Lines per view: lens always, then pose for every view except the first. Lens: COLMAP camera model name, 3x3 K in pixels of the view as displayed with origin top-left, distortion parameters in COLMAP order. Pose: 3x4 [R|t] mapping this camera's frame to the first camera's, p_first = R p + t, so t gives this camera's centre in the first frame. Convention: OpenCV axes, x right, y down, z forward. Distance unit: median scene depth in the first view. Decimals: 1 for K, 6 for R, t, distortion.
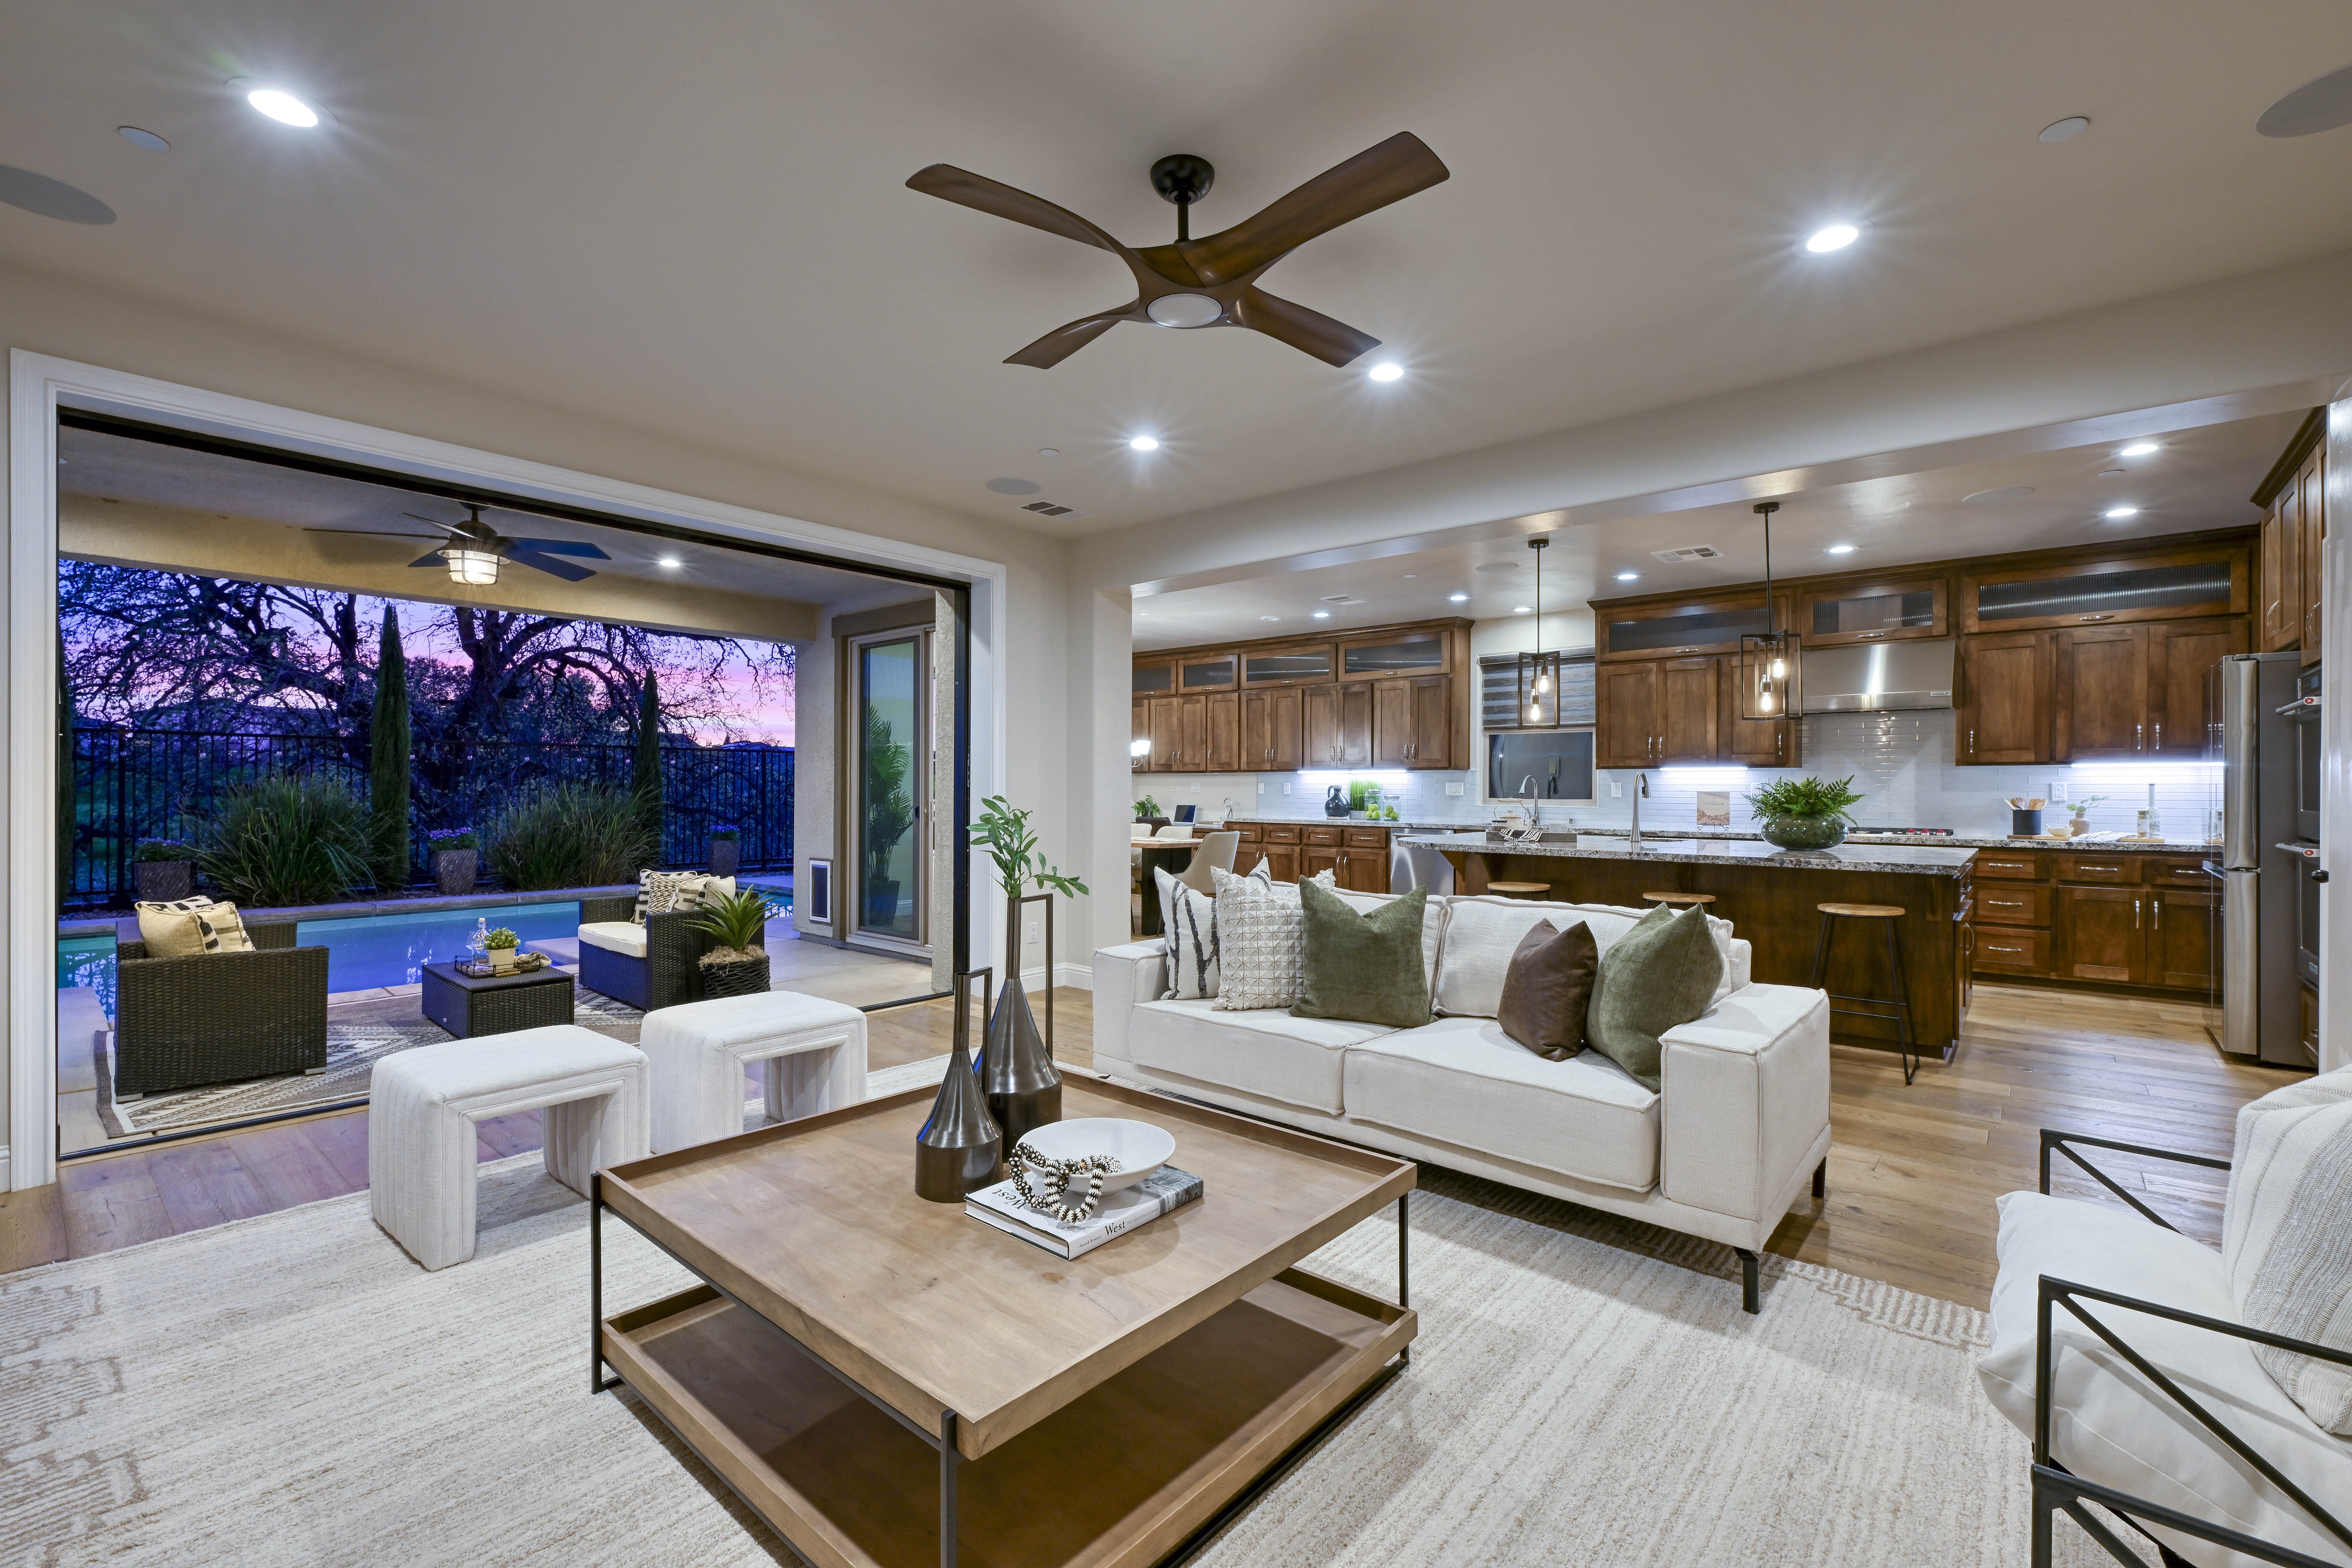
lens RADIAL K [[1067.9, 0, 1174.1], [0, 1067.9, 788.5], [0, 0, 1]] dist [-0.000327, -0.000127]
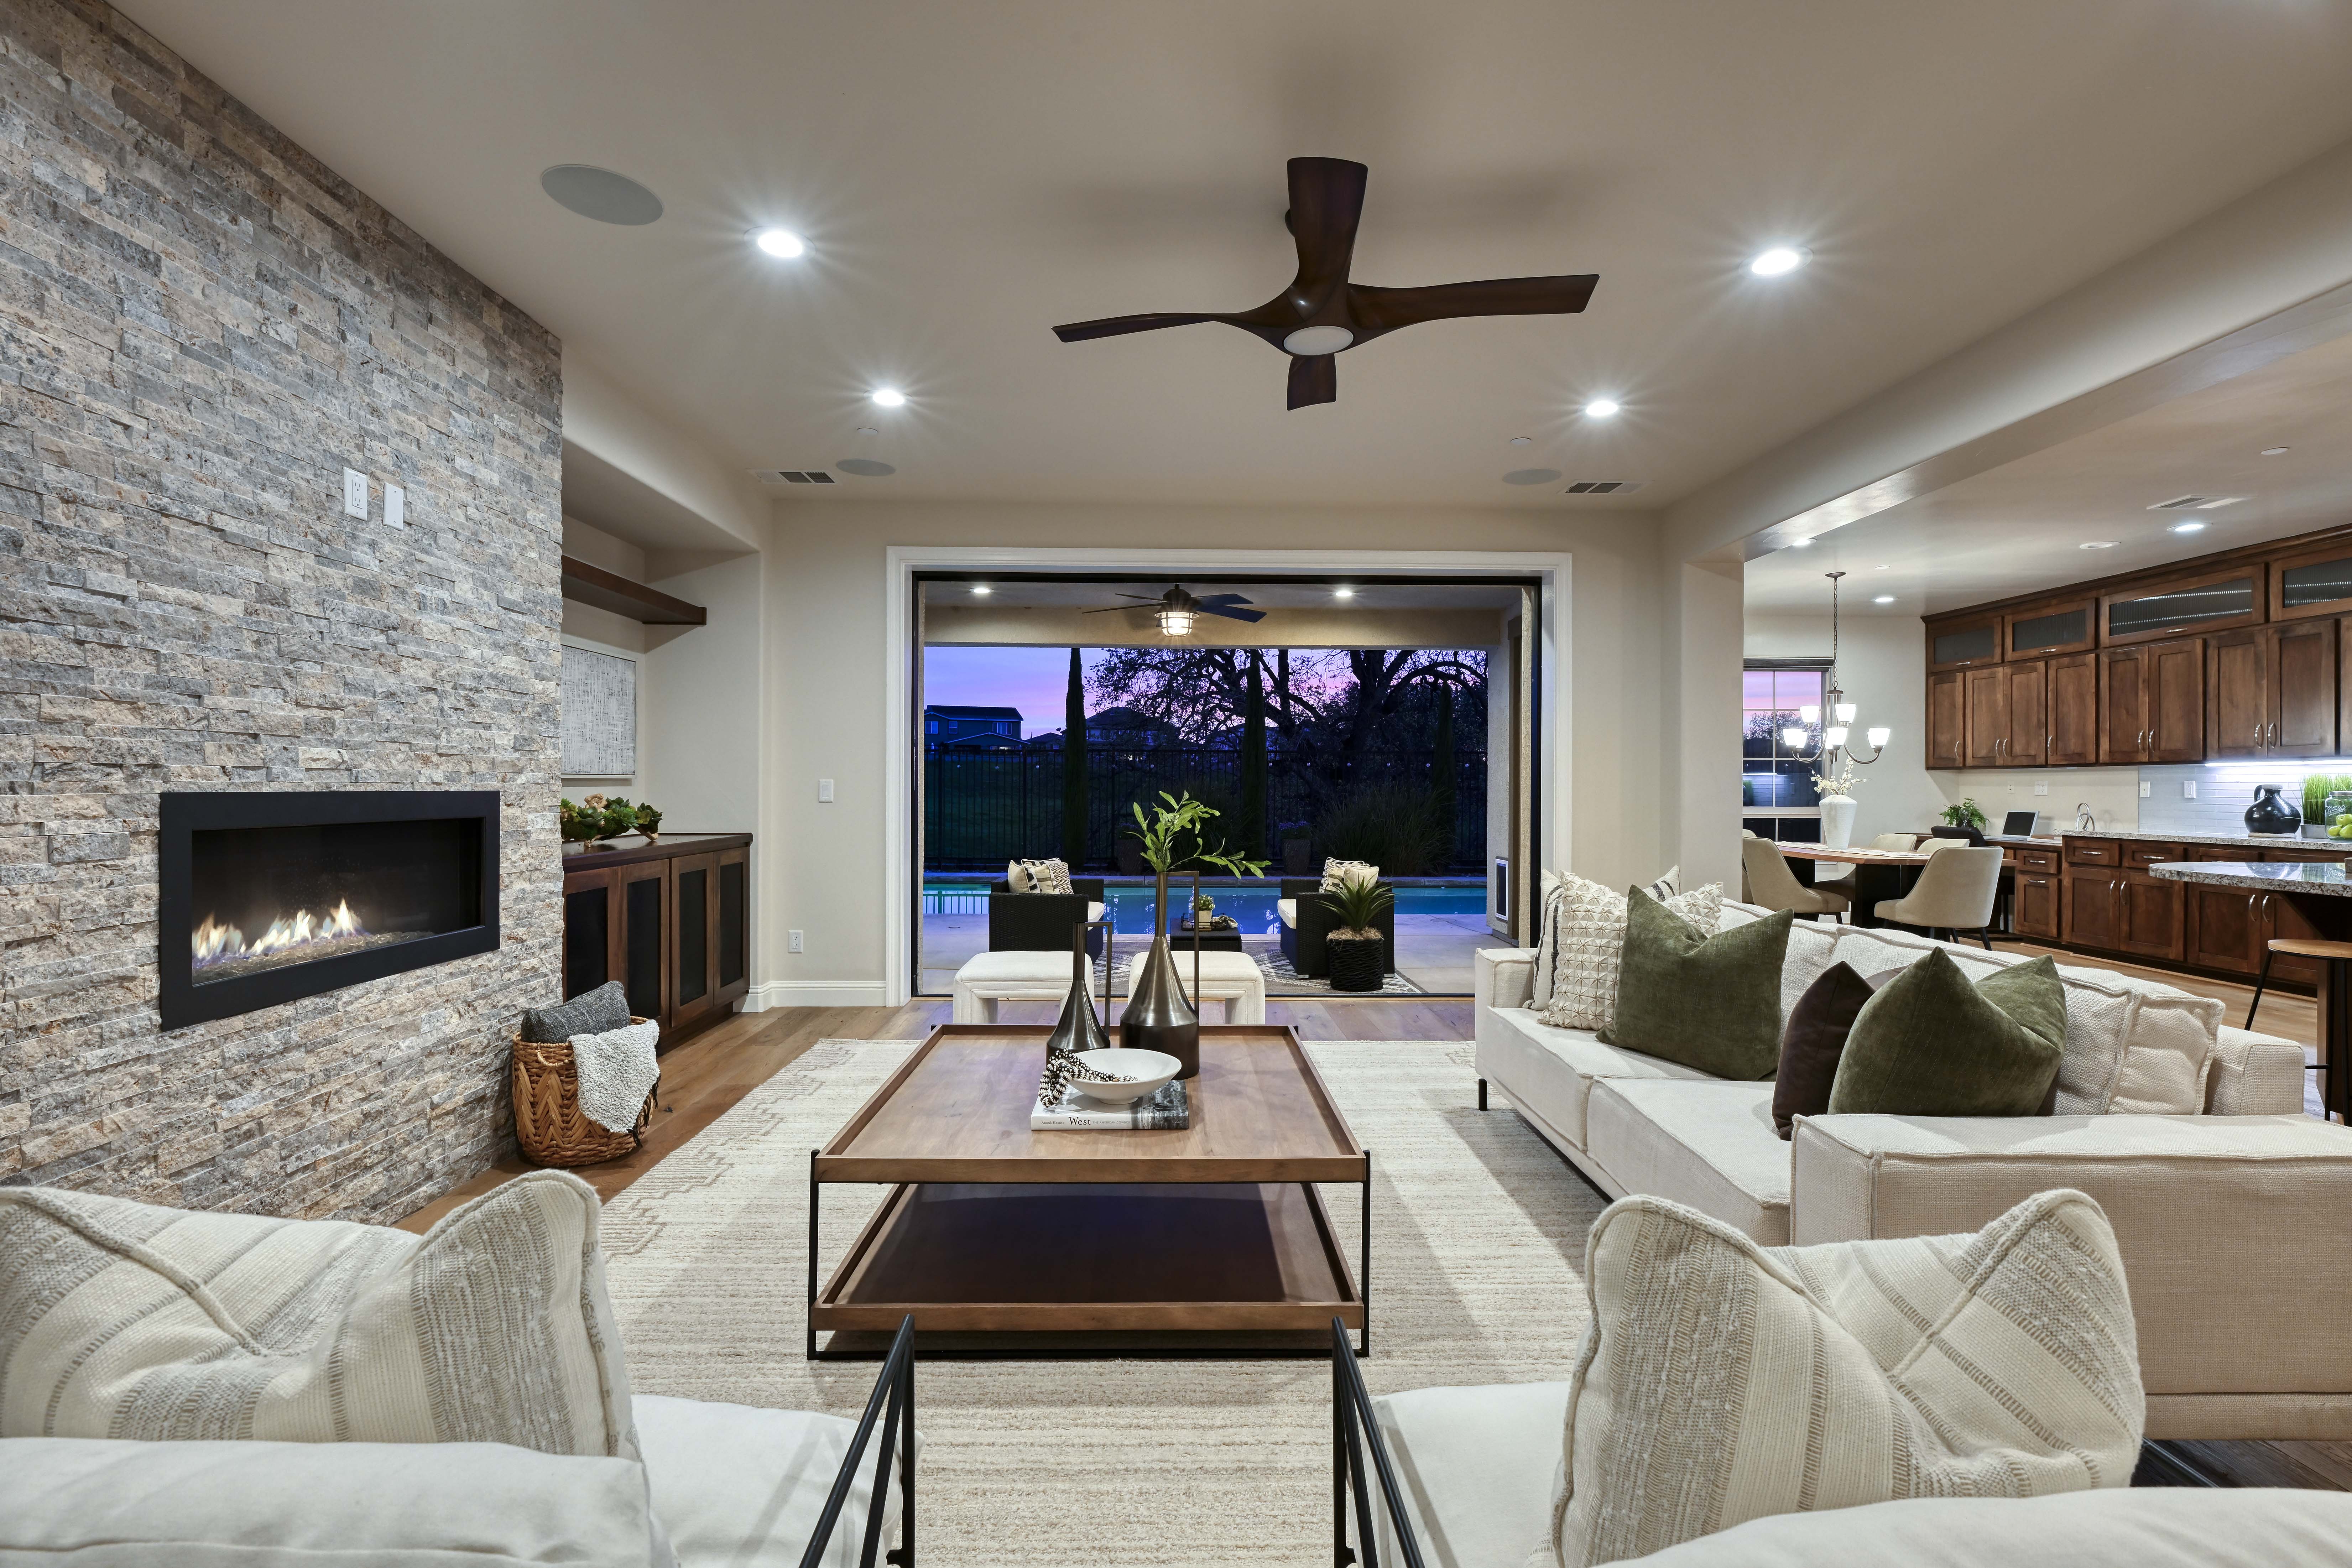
lens RADIAL K [[1159.5, 0, 1183.8], [0, 1159.5, 789.8], [0, 0, 1]] dist [-0.001116, 0.000354]
pose [[0.624828, -0.000205, -0.780763, 0.287906], [-0.001766, 0.999997, -0.001676, 0.002785], [0.780761, 0.002426, 0.624825, 0.056026]]
